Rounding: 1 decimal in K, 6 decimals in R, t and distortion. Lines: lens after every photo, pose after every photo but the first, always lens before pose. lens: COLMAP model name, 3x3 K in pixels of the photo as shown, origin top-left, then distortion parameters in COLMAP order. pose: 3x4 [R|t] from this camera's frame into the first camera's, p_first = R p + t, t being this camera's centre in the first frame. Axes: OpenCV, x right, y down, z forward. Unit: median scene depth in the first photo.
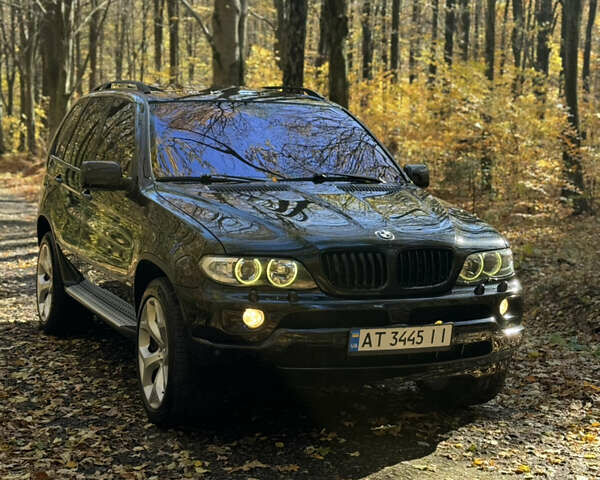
lens RADIAL K [[1161.4, 0, 297.1], [0, 1161.4, 252.8], [0, 0, 1]] dist [0.139025, 0.054288]
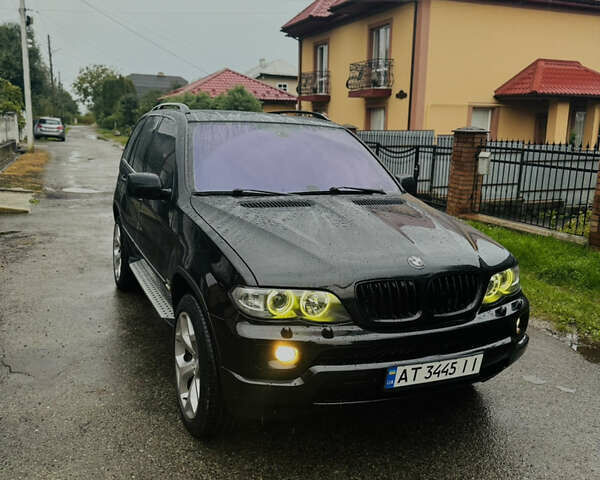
lens RADIAL K [[595.6, 0, 300.0], [0, 595.6, 240.0], [0, 0, 1]] dist [0.005351, 0.002860]
pose [[0.999622, 0.005970, 0.026849, -0.039823], [-0.008017, 0.997016, 0.076782, -0.075227], [-0.026310, -0.076968, 0.996686, 0.505138]]
